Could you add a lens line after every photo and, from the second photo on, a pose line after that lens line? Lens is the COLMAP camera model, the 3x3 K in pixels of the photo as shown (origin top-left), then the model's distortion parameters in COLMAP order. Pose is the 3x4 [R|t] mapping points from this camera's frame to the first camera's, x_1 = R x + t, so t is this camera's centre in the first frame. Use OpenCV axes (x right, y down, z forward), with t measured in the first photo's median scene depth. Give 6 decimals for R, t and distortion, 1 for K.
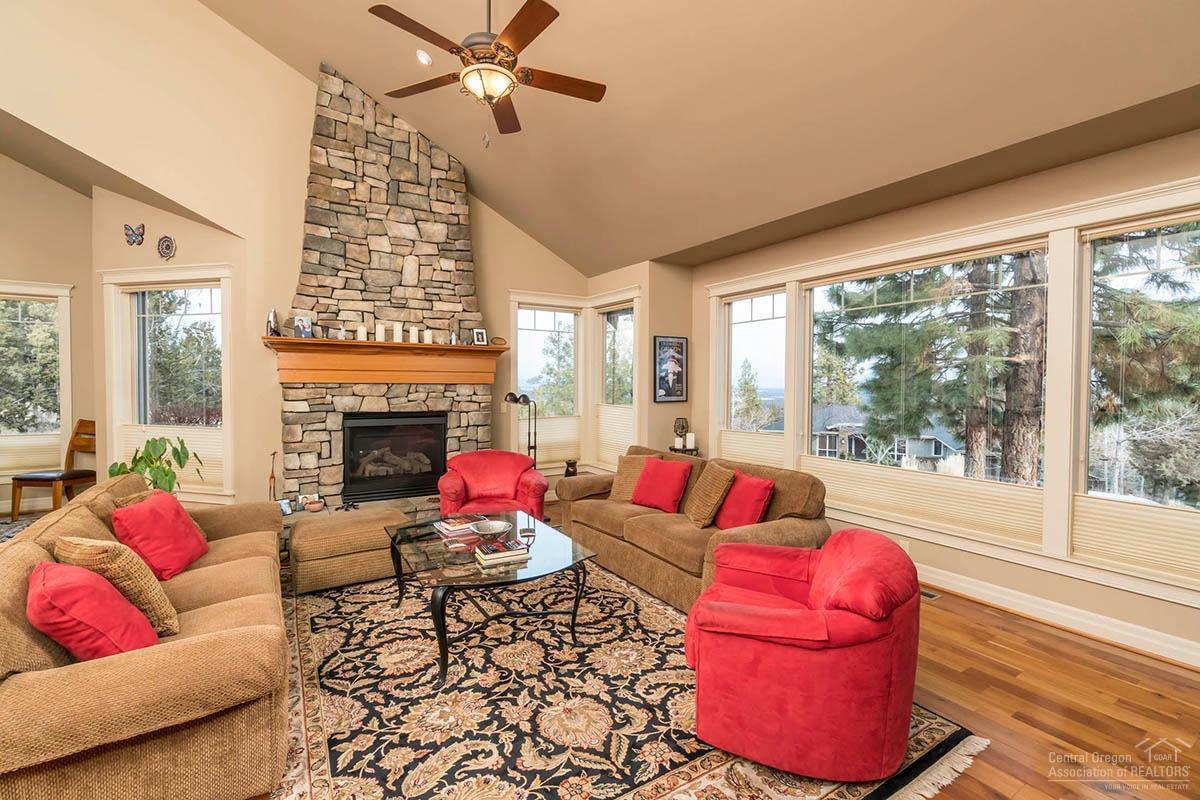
lens RADIAL K [[520.6, 0, 600.1], [0, 520.6, 397.1], [0, 0, 1]] dist [0.000714, -0.000066]
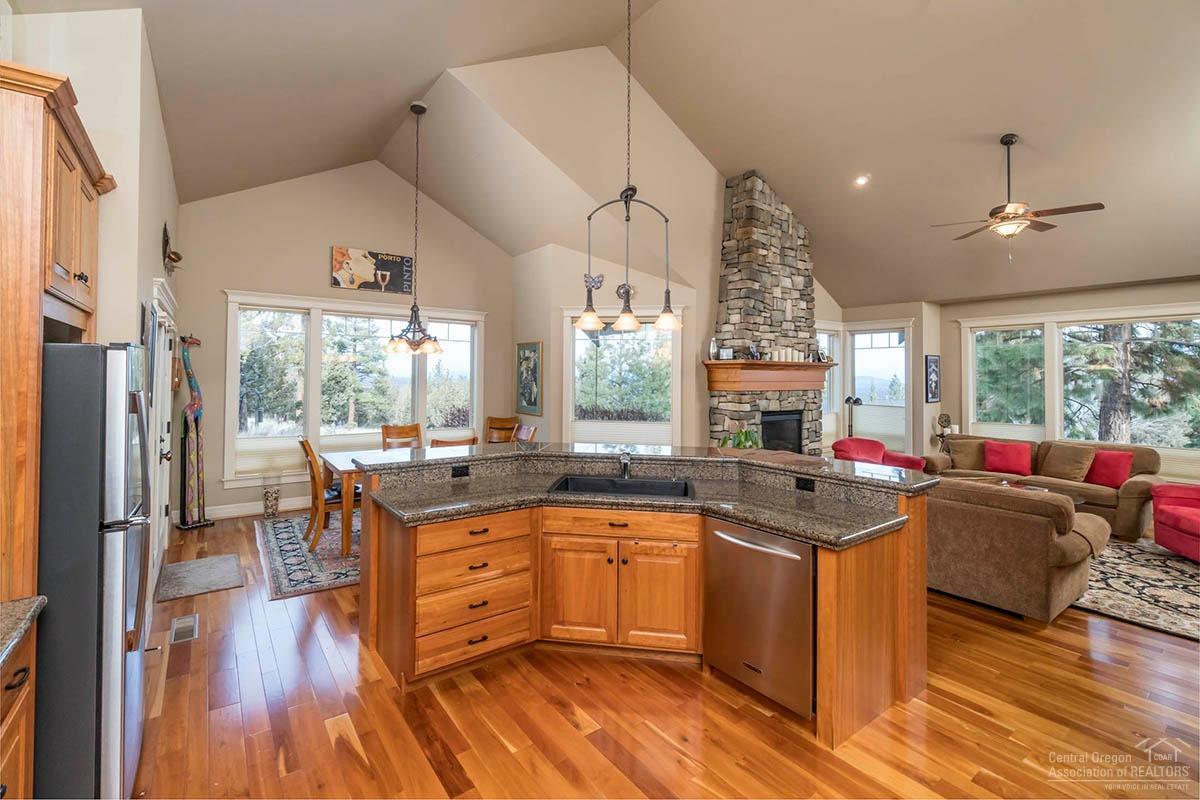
lens RADIAL K [[520.6, 0, 594.1], [0, 520.6, 372.3], [0, 0, 1]] dist [0.000714, -0.000066]
pose [[0.996710, 0.002273, 0.081018, -1.004937], [0.000723, 0.999318, -0.036929, -0.023249], [-0.081047, 0.036866, 0.996028, -0.356033]]
